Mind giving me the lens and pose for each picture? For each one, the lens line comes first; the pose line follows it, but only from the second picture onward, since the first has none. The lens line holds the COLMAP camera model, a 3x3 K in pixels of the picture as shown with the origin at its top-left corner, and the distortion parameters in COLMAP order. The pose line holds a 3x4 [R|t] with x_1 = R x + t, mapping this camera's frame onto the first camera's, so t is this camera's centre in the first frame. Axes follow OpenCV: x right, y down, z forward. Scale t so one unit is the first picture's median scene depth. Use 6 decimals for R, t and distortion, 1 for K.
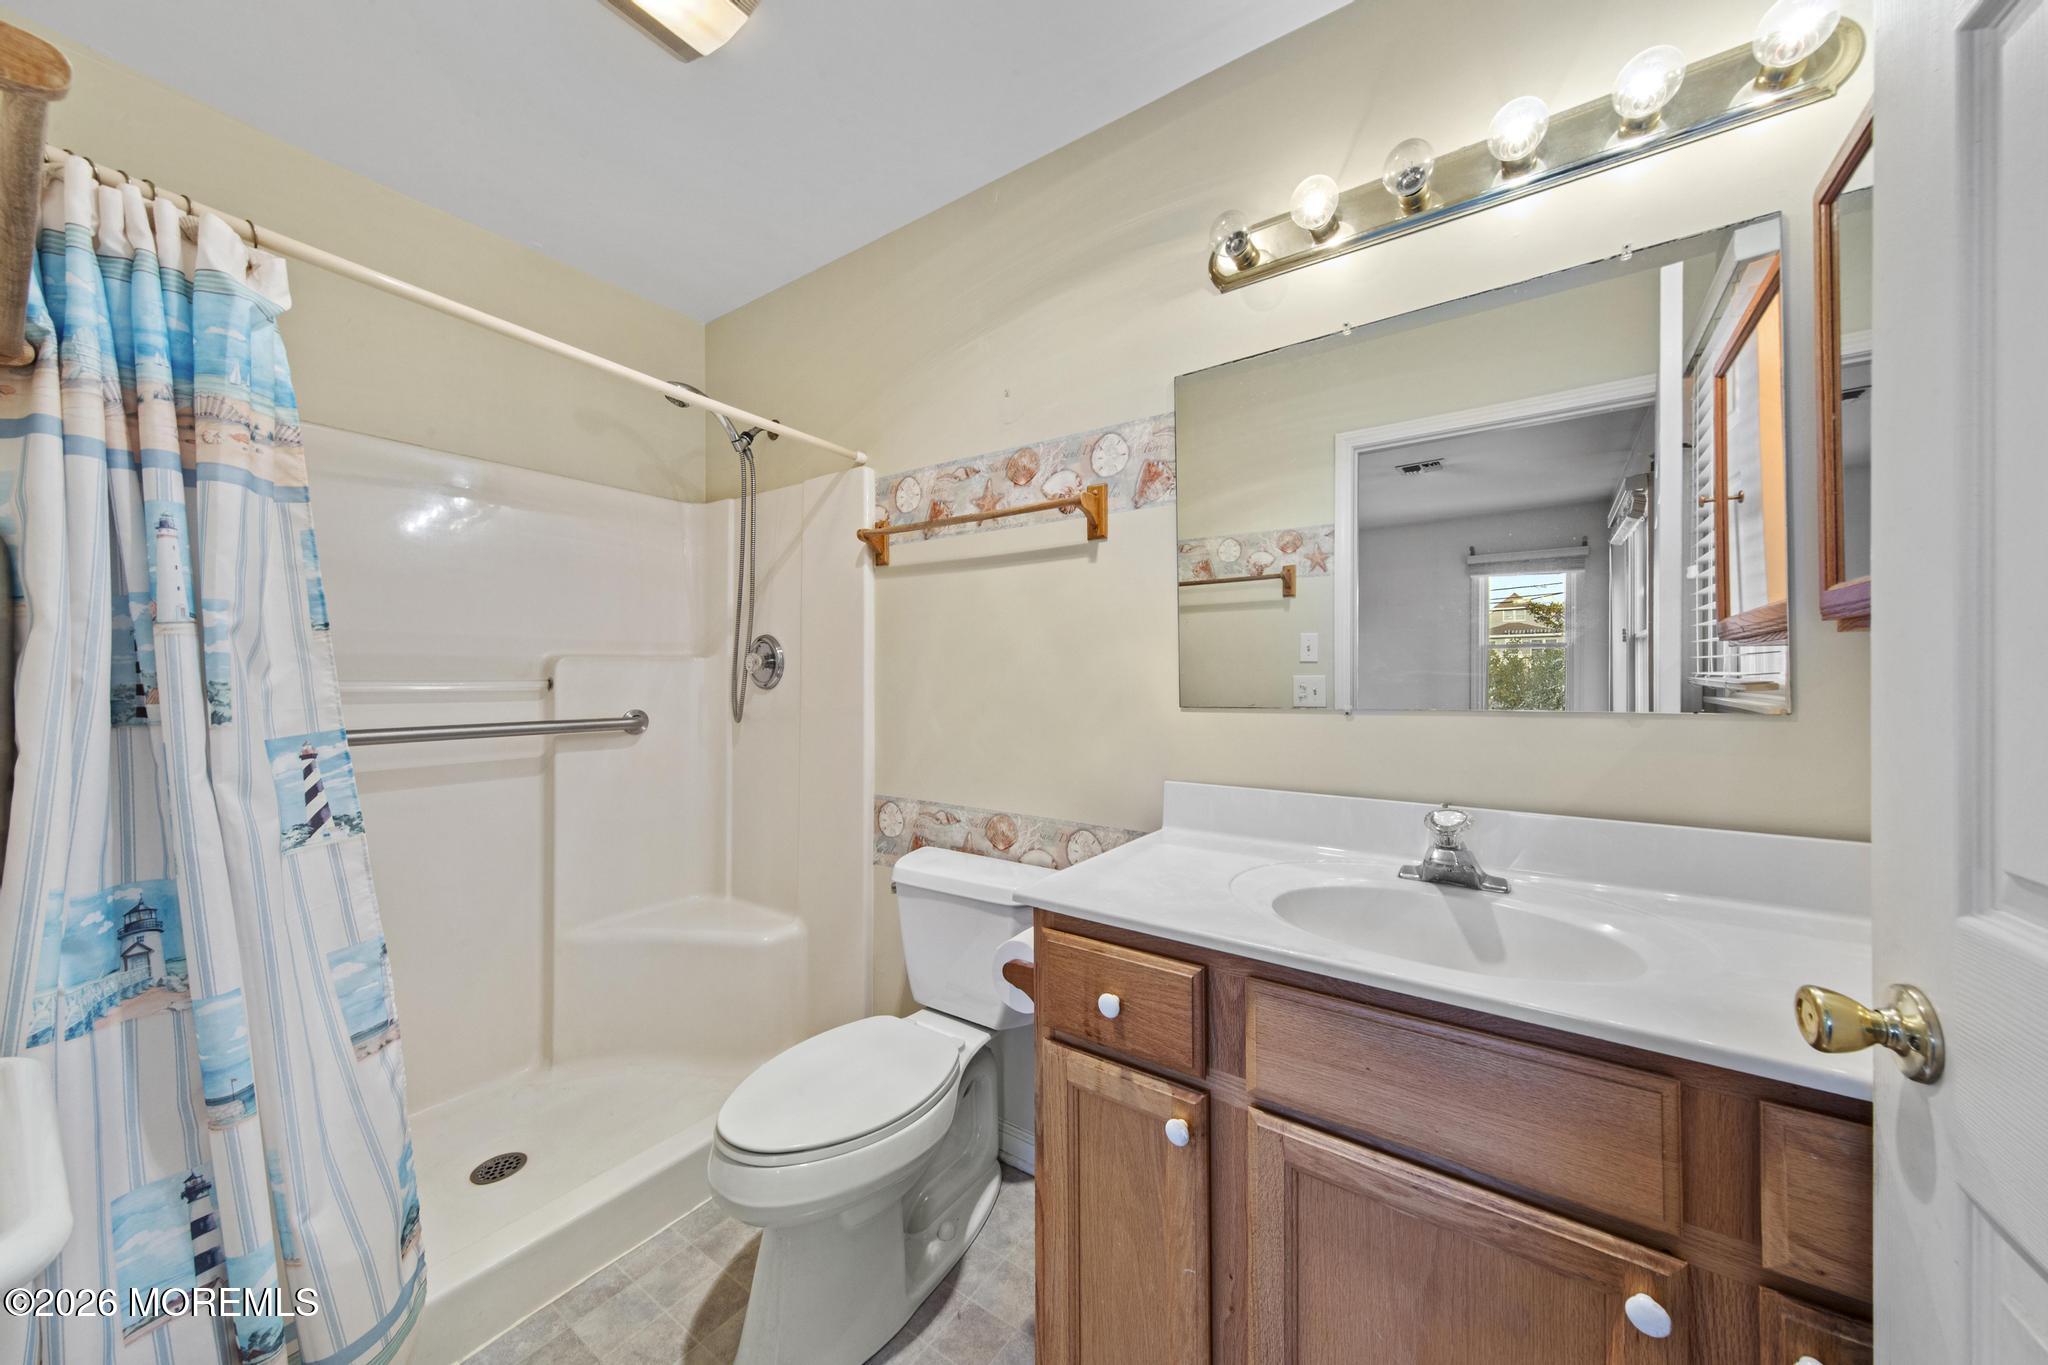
lens RADIAL K [[687.7, 0, 1032.5], [0, 687.7, 680.2], [0, 0, 1]] dist [0.007646, -0.000083]
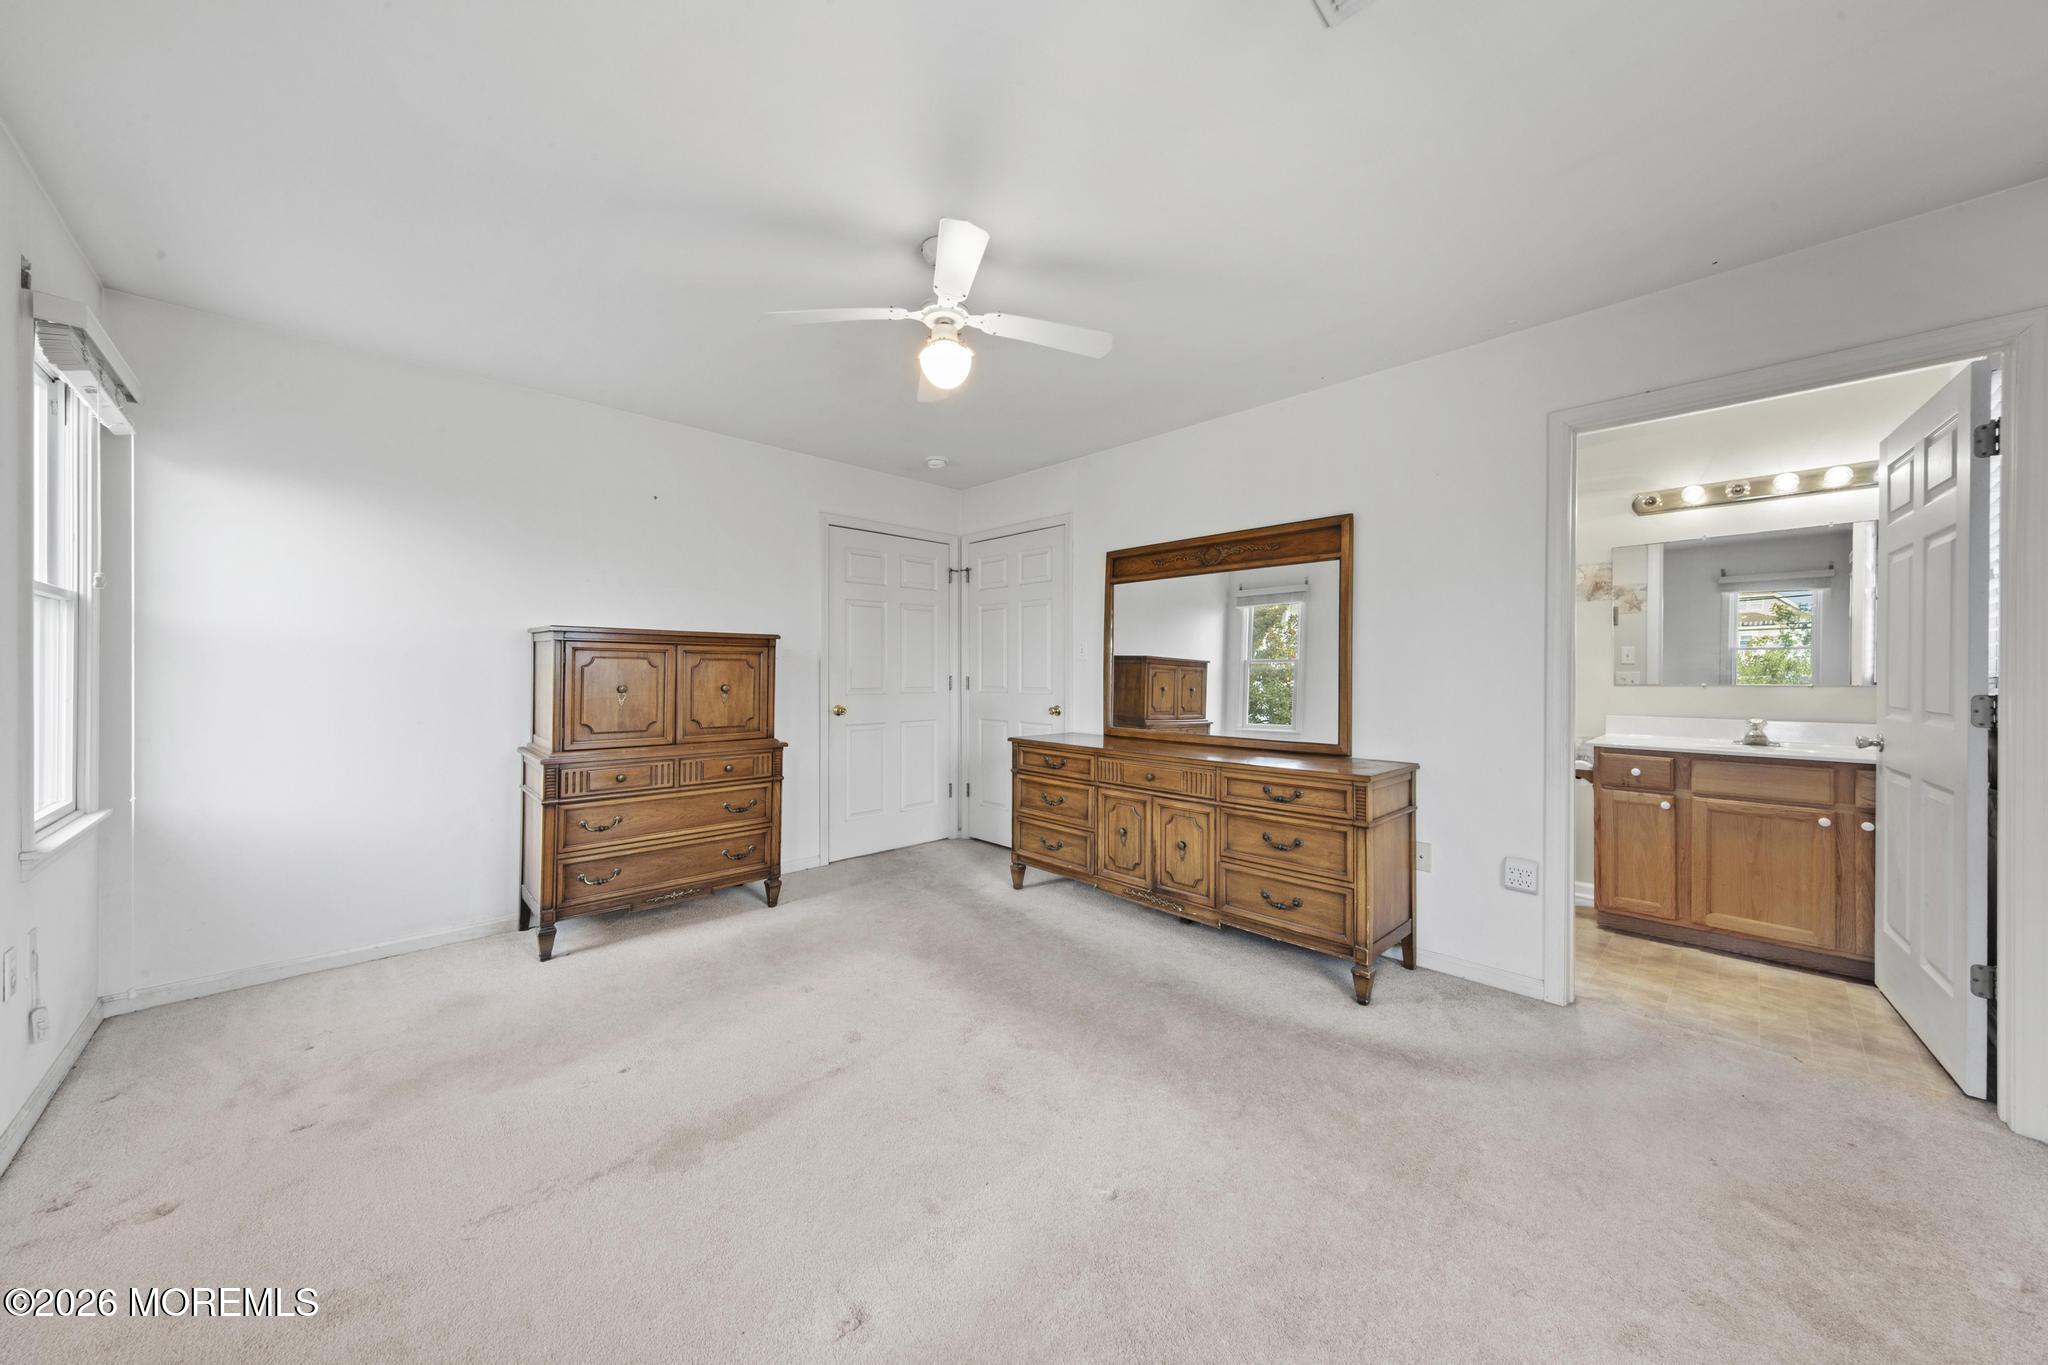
lens RADIAL K [[687.7, 0, 1032.5], [0, 687.7, 680.2], [0, 0, 1]] dist [0.007646, -0.000083]
pose [[0.982040, 0.003693, -0.188638, -2.204975], [-0.002565, 0.999977, 0.006226, 0.021642], [0.188657, -0.005631, 0.982027, -2.927396]]
